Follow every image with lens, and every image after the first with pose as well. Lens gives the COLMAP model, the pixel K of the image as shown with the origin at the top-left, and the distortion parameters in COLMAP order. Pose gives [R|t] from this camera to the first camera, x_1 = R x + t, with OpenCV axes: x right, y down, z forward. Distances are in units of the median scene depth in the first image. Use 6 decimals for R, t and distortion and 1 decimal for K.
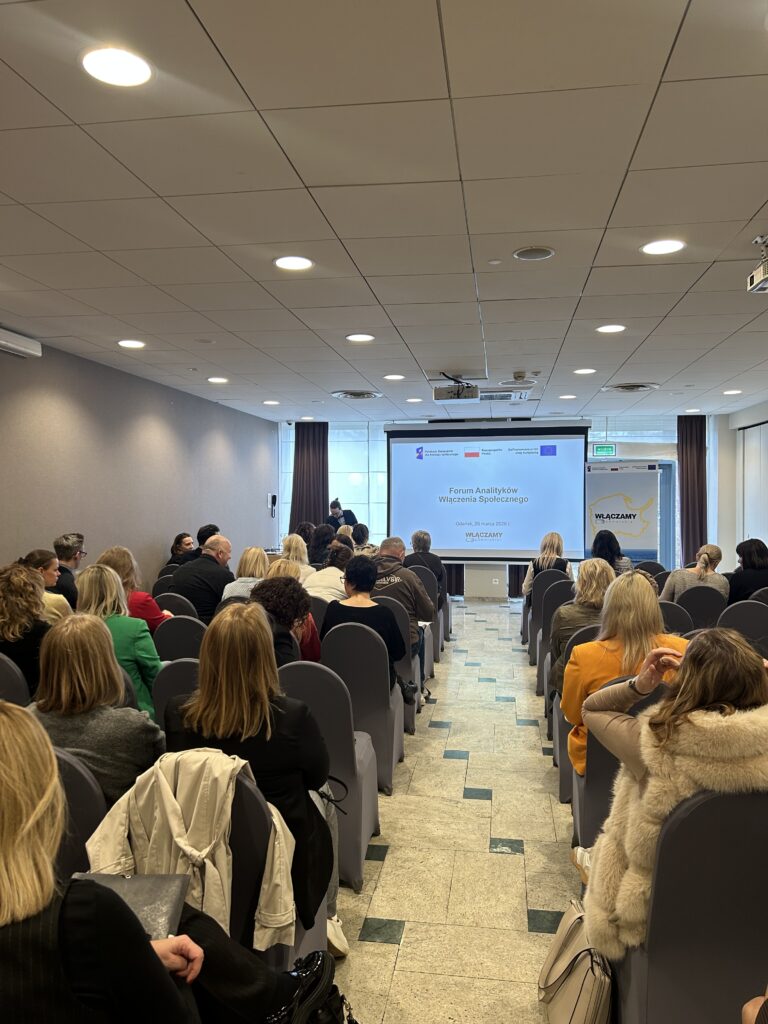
lens RADIAL K [[765.2, 0, 384.0], [0, 765.2, 512.0], [0, 0, 1]] dist [0.089591, -0.121847]
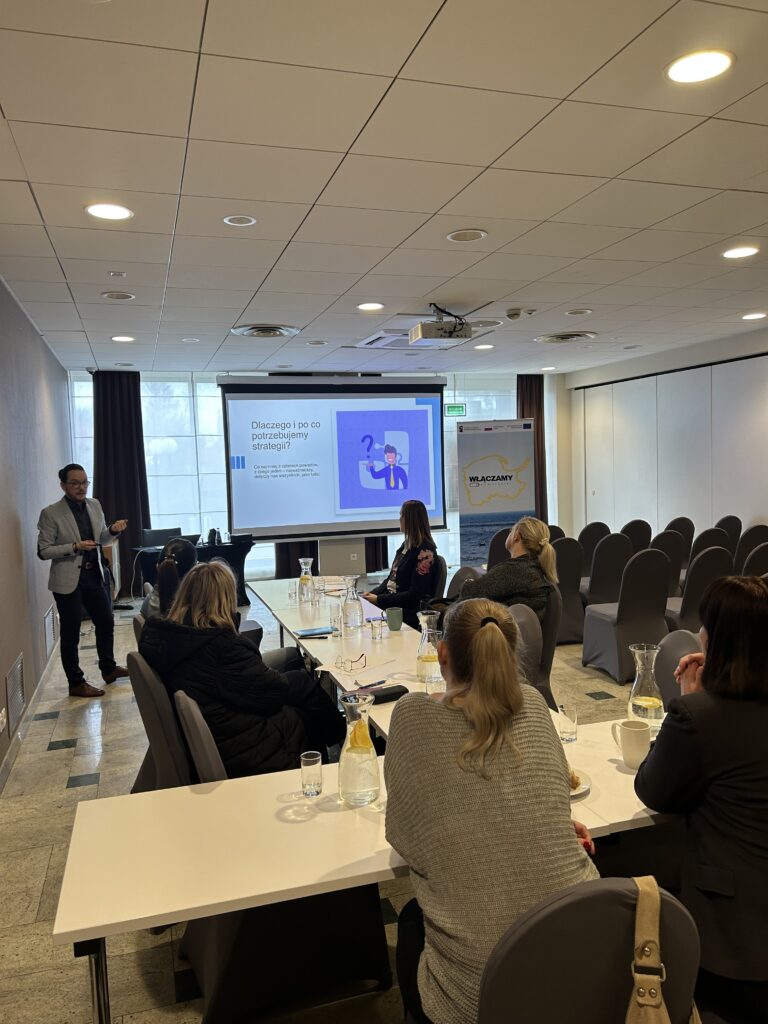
lens RADIAL K [[765.2, 0, 384.0], [0, 765.2, 512.0], [0, 0, 1]] dist [0.089591, -0.121847]
pose [[0.892548, -0.056292, 0.447424, -0.223167], [0.038516, 0.998069, 0.048737, -0.003863], [-0.449304, -0.026267, 0.892993, 0.195870]]
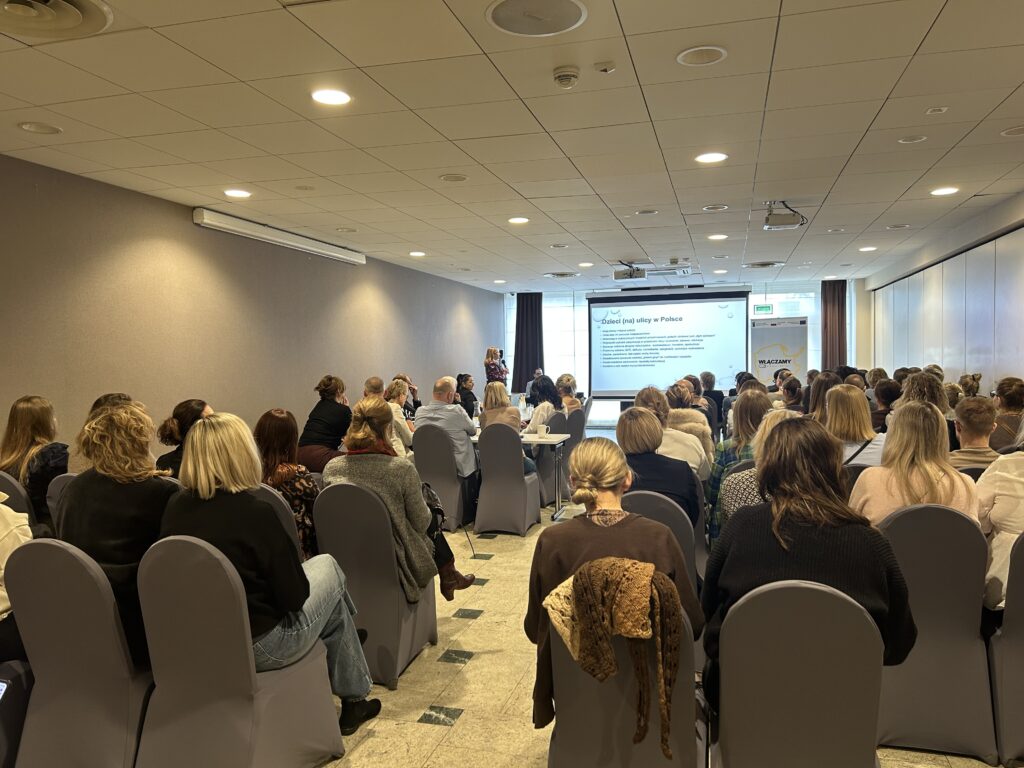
lens RADIAL K [[765.2, 0, 512.0], [0, 765.2, 384.0], [0, 0, 1]] dist [0.089591, -0.121847]
pose [[0.992910, -0.010143, -0.118433, 0.028716], [0.012112, 0.999800, 0.015920, 0.016173], [0.118248, -0.017241, 0.992834, -0.299619]]
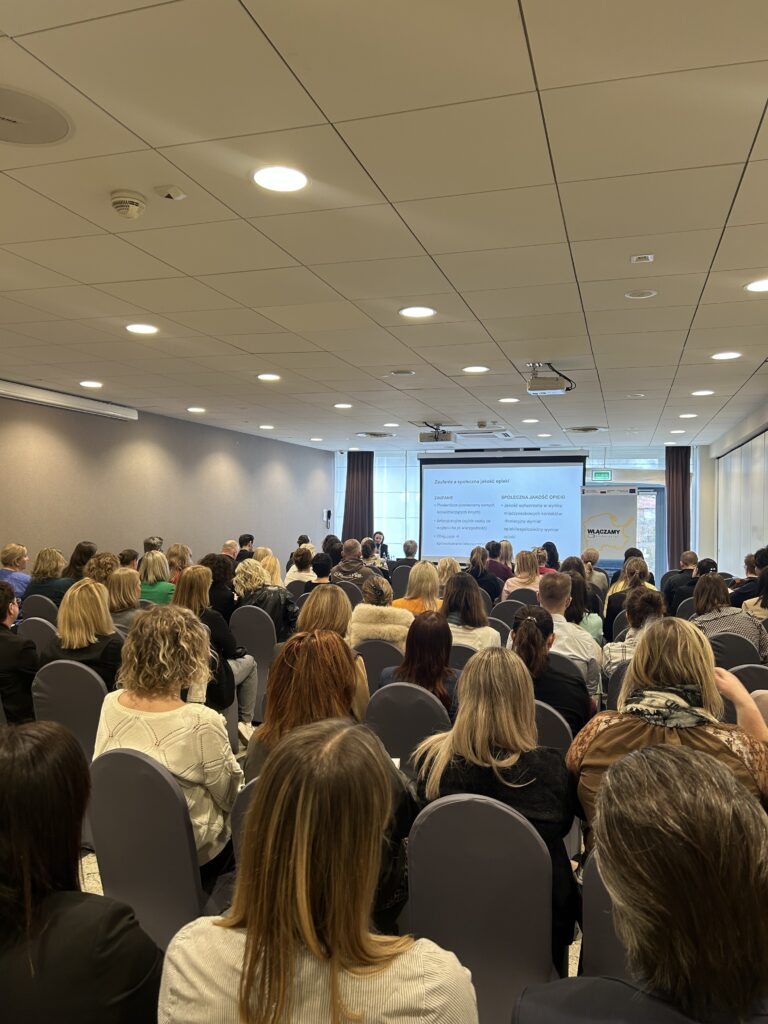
lens RADIAL K [[765.2, 0, 384.0], [0, 765.2, 512.0], [0, 0, 1]] dist [0.089591, -0.121847]
pose [[0.988654, 0.011249, -0.149787, 0.135403], [-0.013862, 0.999769, -0.016415, -0.000416], [0.149568, 0.018305, 0.988582, -0.218101]]
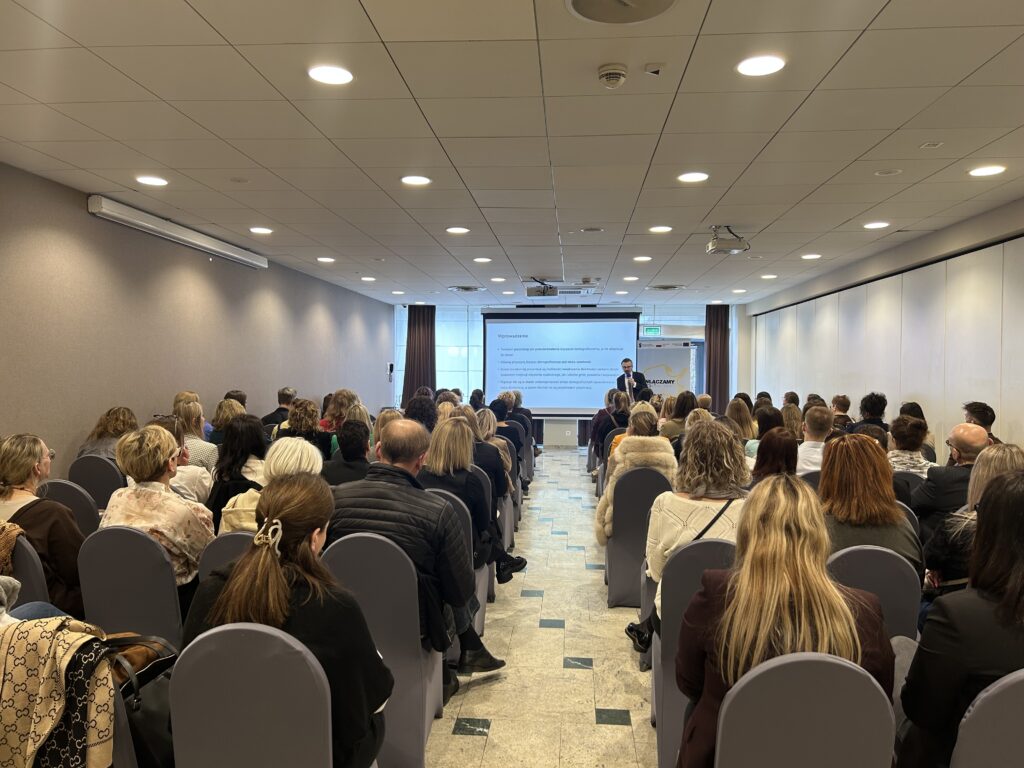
lens RADIAL K [[765.2, 0, 512.0], [0, 765.2, 384.0], [0, 0, 1]] dist [0.089591, -0.121847]
pose [[0.997289, 0.005151, 0.073409, -0.041903], [-0.005138, 0.999987, -0.000376, 0.010553], [-0.073410, -0.000002, 0.997302, -0.264614]]
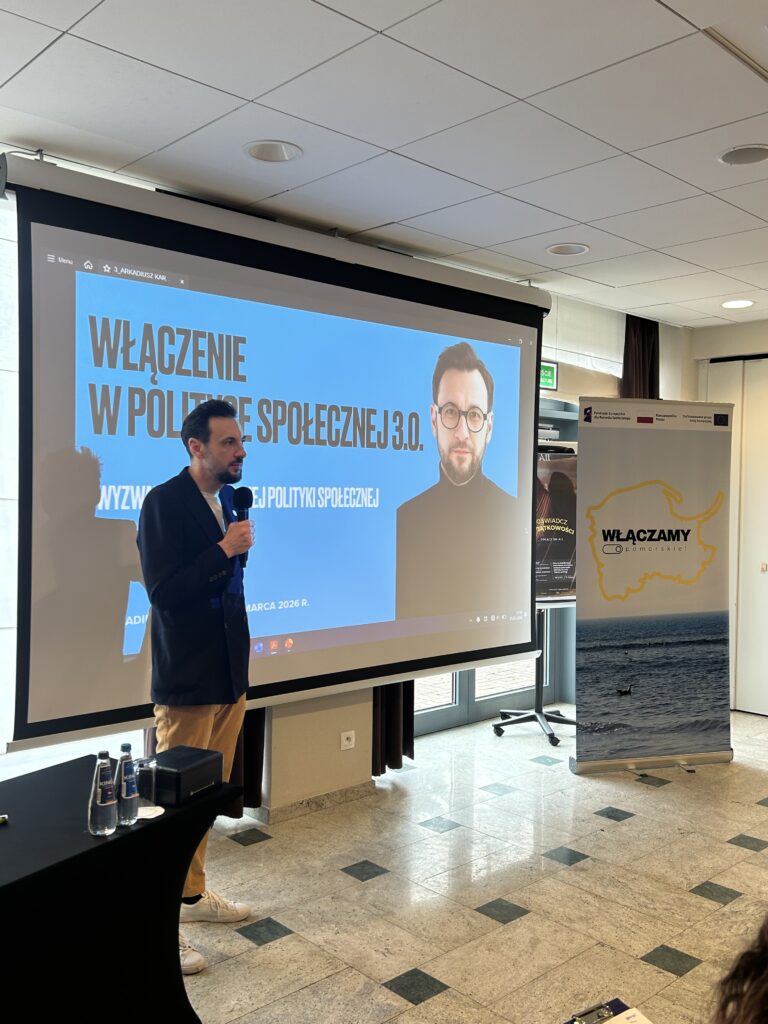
lens RADIAL K [[966.5, 0, 384.0], [0, 966.5, 512.0], [0, 0, 1]] dist [0.003291, 0.001442]
pose [[0.601383, 0.001839, 0.798959, -0.172576], [0.009272, 0.999914, -0.009280, -0.003015], [-0.798907, 0.012989, 0.601314, 0.767190]]
